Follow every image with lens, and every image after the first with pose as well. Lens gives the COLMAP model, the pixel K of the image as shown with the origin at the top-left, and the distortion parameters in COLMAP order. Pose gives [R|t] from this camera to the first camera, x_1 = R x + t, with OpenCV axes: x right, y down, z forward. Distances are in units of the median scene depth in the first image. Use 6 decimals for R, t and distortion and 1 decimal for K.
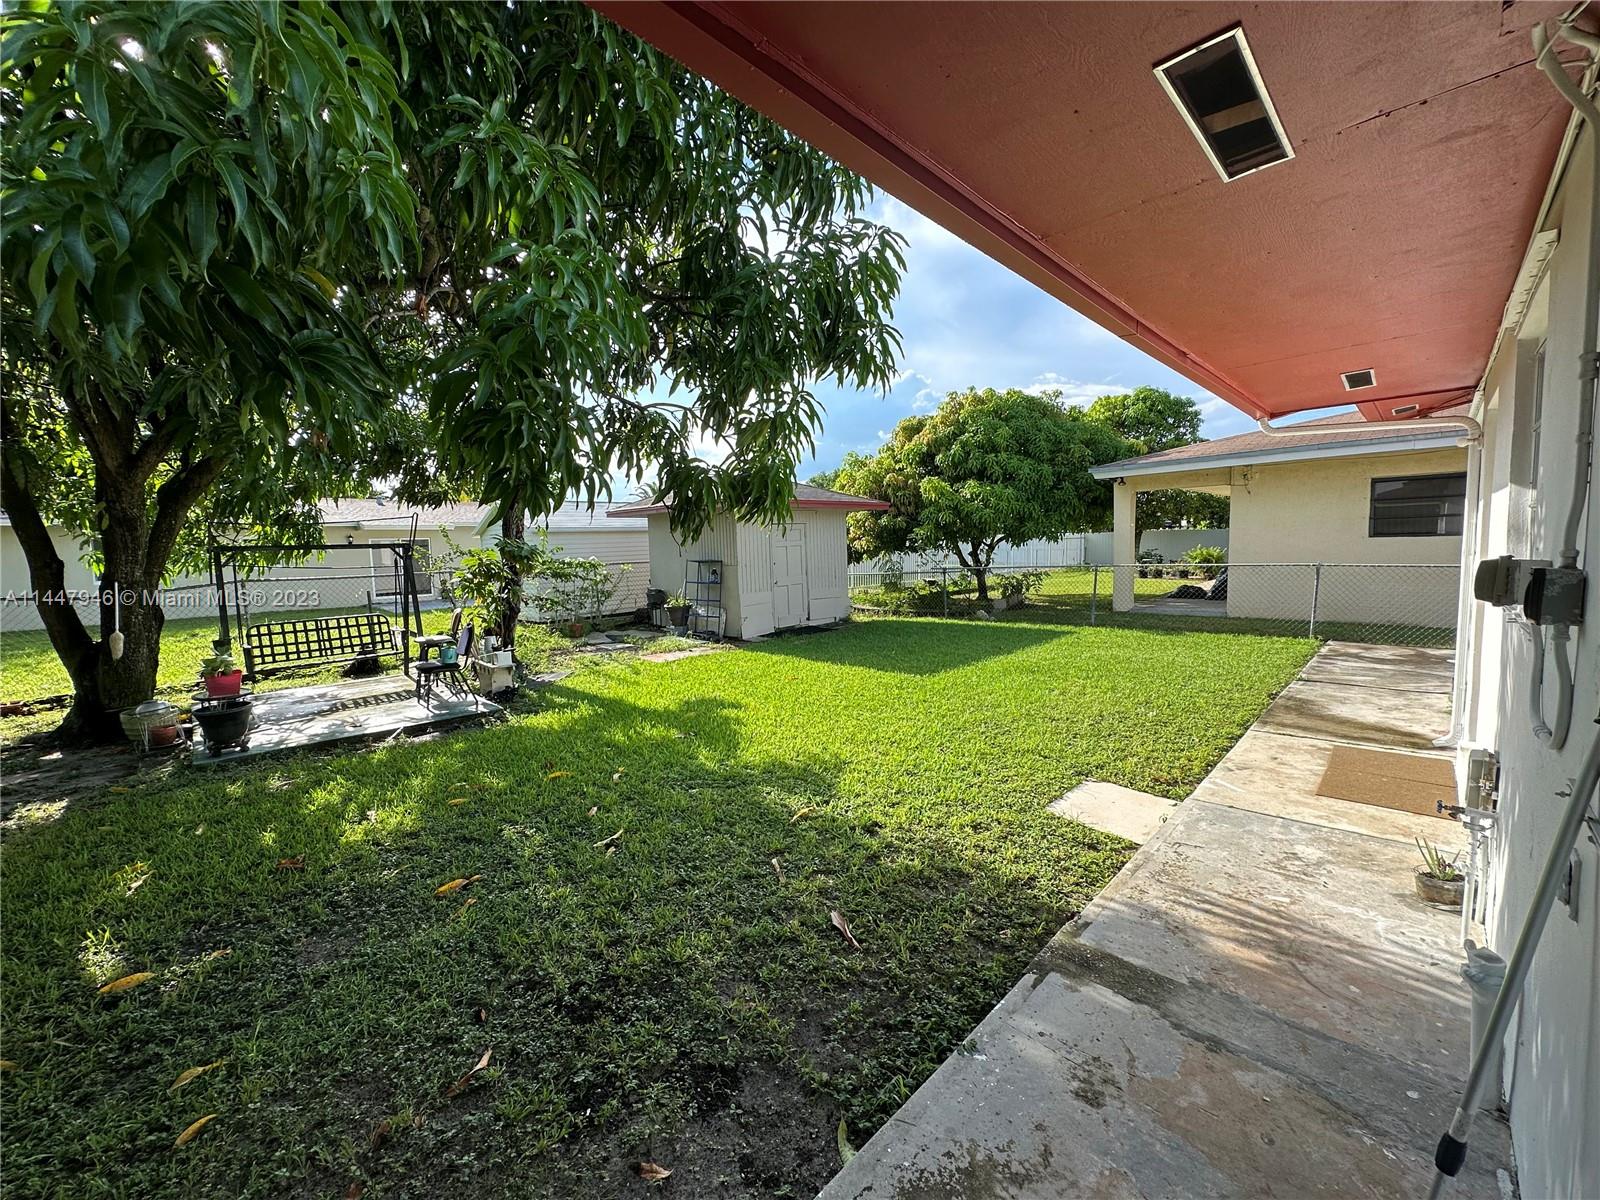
lens RADIAL K [[639.1, 0, 802.3], [0, 639.1, 600.0], [0, 0, 1]] dist [-0.001412, 0.001130]
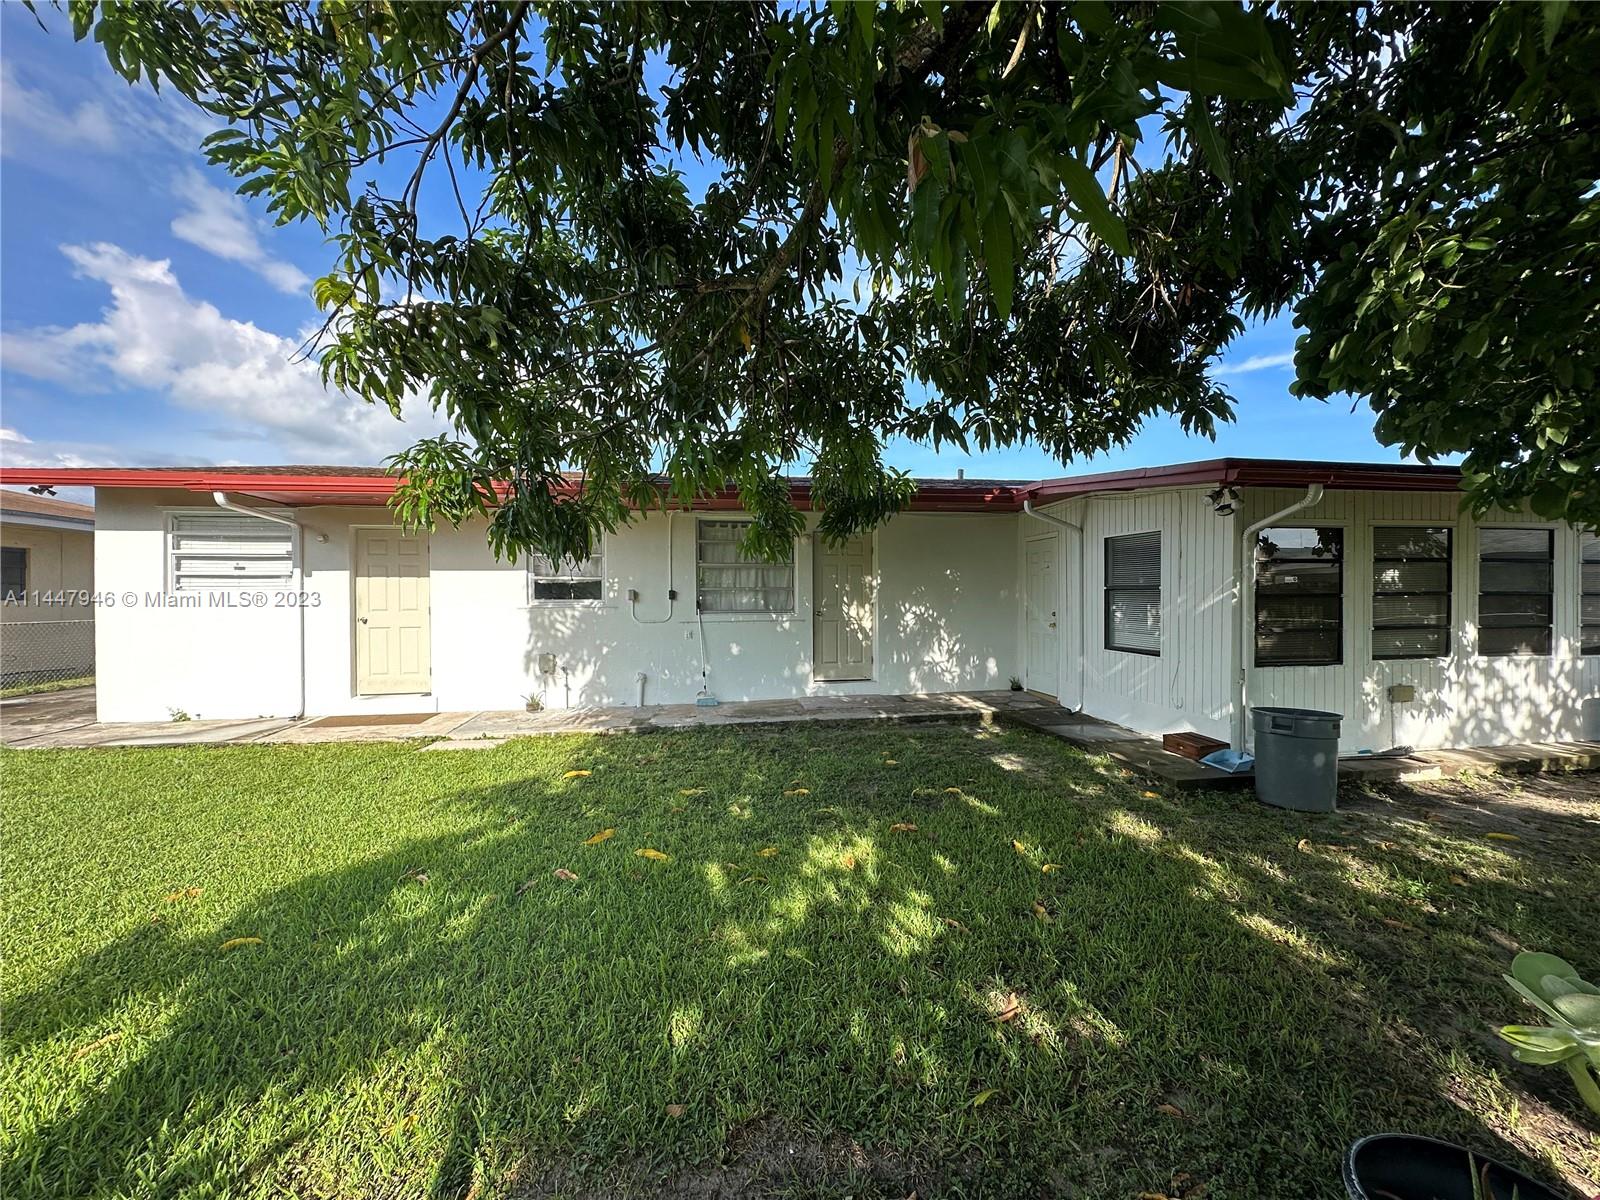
lens RADIAL K [[639.1, 0, 800.8], [0, 639.1, 597.1], [0, 0, 1]] dist [-0.001412, 0.001130]
pose [[-0.804640, 0.029177, 0.593045, -1.302665], [0.081385, 0.994785, 0.061480, -0.090359], [-0.588158, 0.097735, -0.802819, 1.933440]]
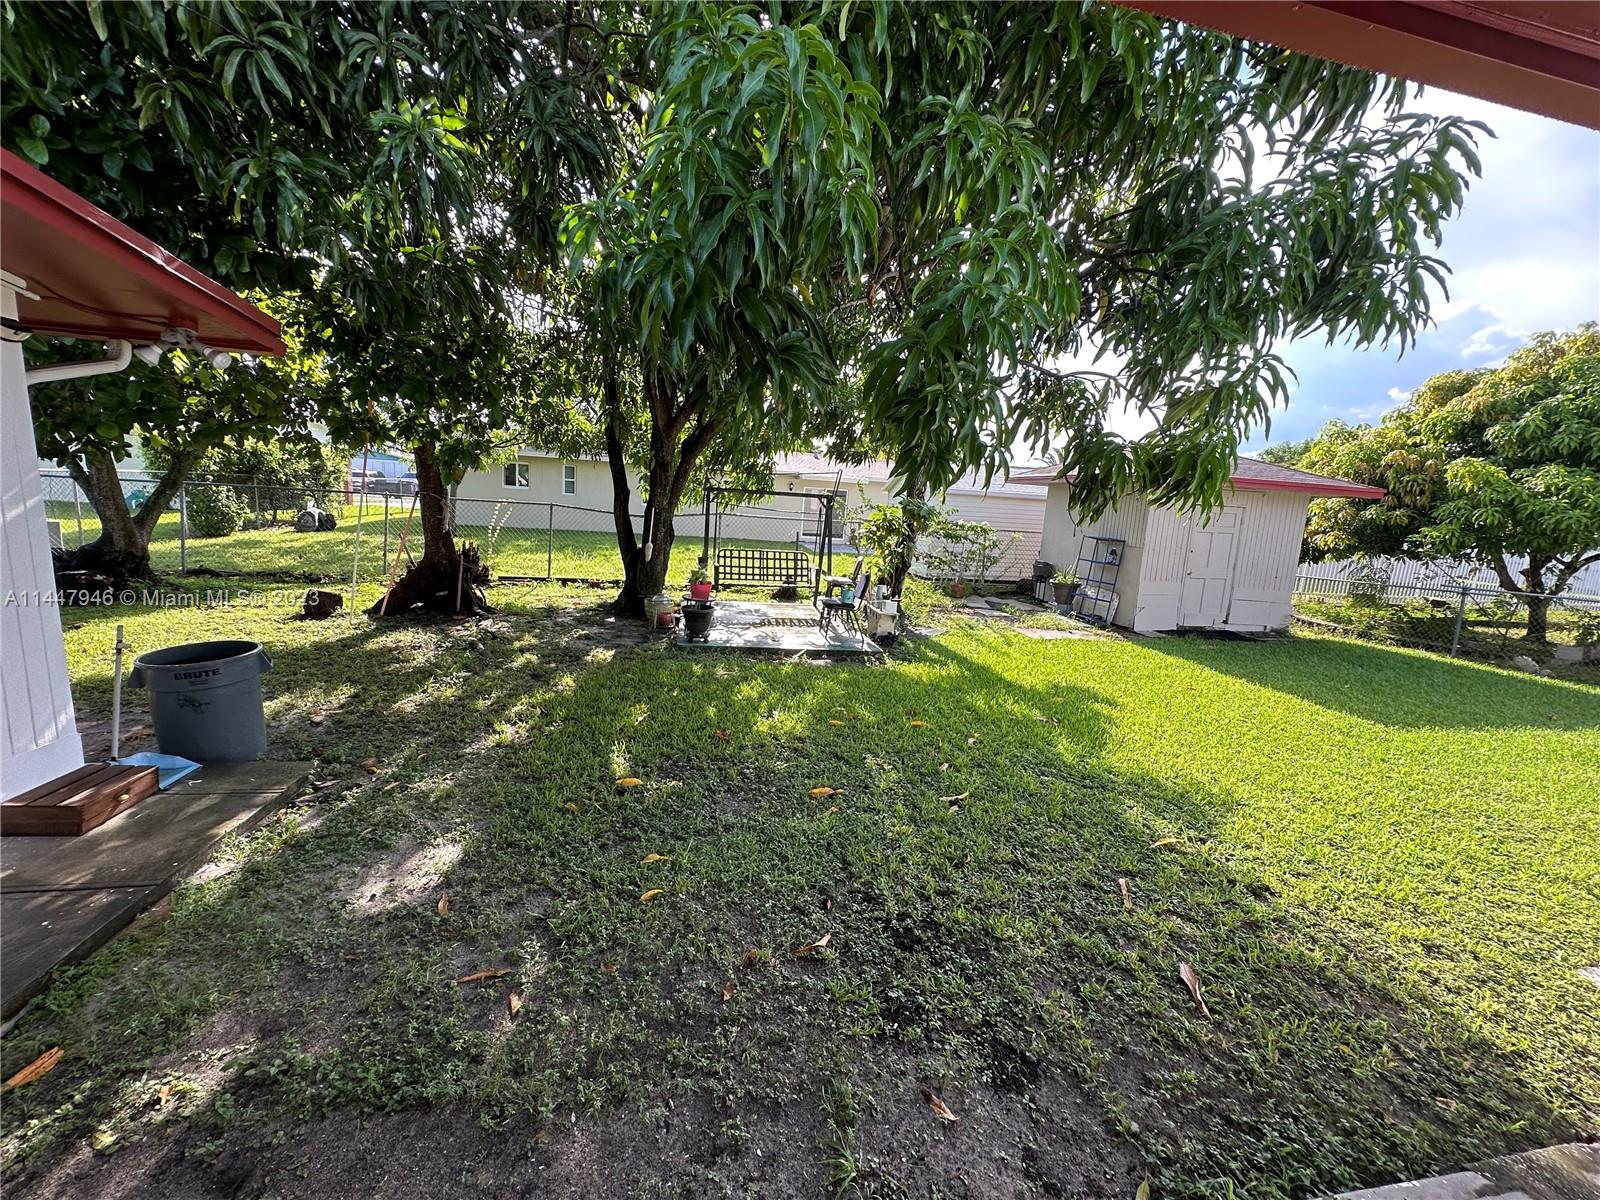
lens RADIAL K [[639.1, 0, 801.3], [0, 639.1, 602.5], [0, 0, 1]] dist [-0.001412, 0.001130]
pose [[0.823220, 0.169375, -0.541868, 0.005429], [-0.137498, 0.985526, 0.099161, -0.010620], [0.550821, -0.007126, 0.834593, -0.012006]]
